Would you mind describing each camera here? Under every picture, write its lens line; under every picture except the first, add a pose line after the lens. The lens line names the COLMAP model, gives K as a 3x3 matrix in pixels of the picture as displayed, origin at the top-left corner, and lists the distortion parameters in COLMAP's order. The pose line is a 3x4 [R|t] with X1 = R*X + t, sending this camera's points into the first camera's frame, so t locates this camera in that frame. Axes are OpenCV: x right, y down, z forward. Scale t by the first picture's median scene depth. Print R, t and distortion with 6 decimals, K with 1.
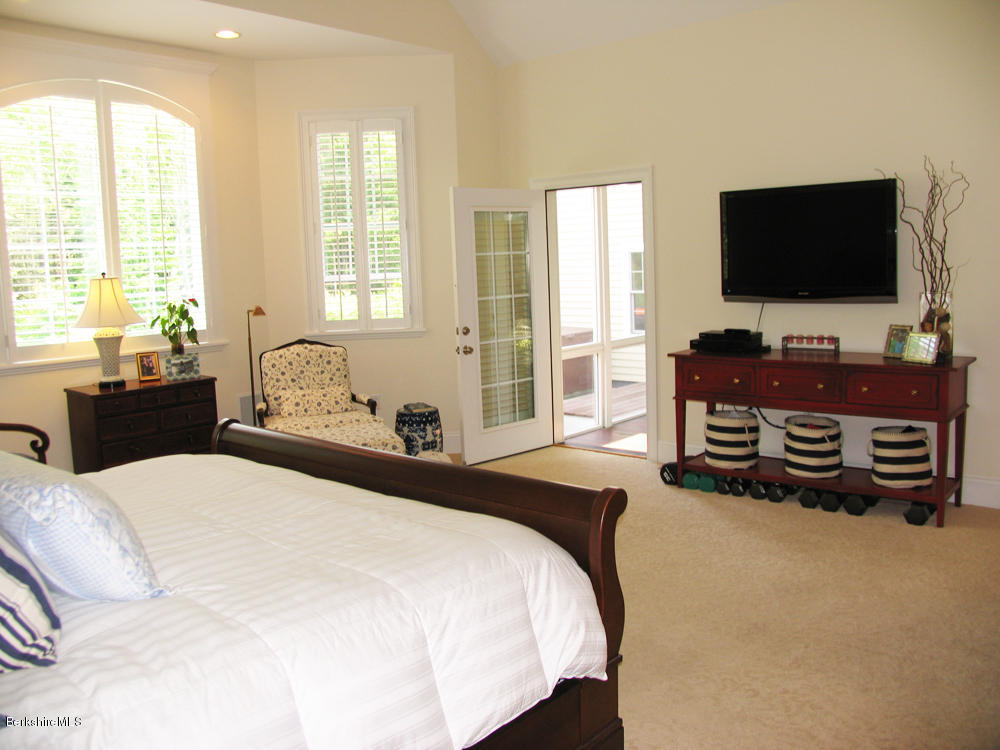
lens RADIAL K [[864.9, 0, 500.0], [0, 864.9, 375.0], [0, 0, 1]] dist [-0.164635, 0.142846]
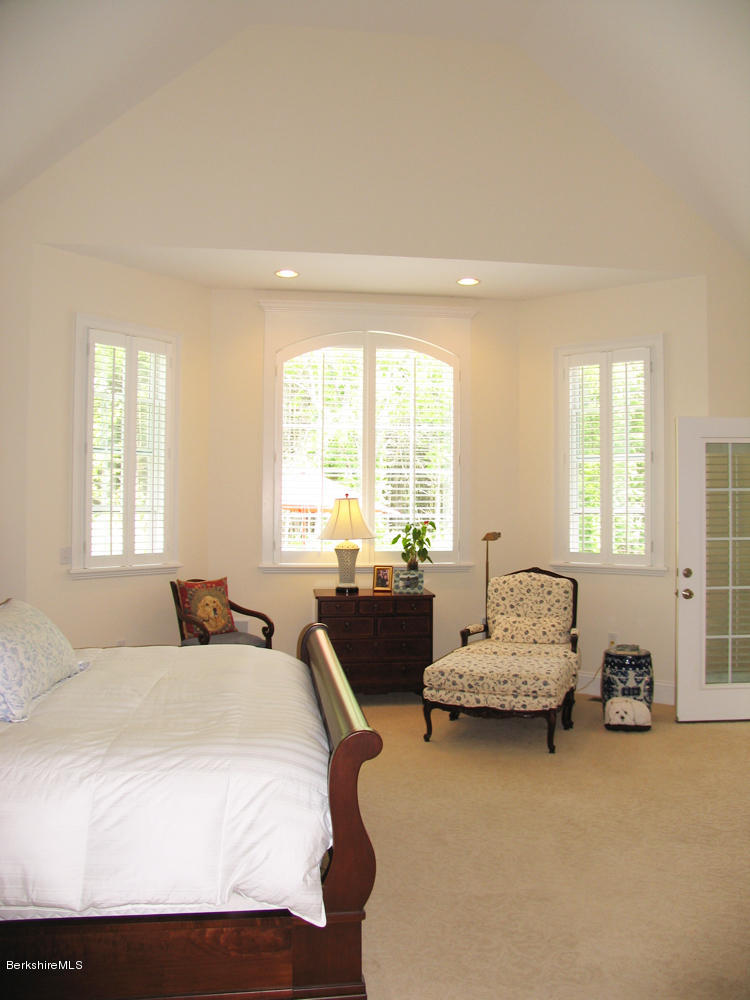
lens RADIAL K [[864.9, 0, 375.0], [0, 864.9, 500.0], [0, 0, 1]] dist [-0.164635, 0.142846]
pose [[0.760419, 0.032122, -0.648638, 0.296821], [-0.114835, 0.989689, -0.085612, -0.013080], [0.639200, 0.139587, 0.756266, 0.105728]]
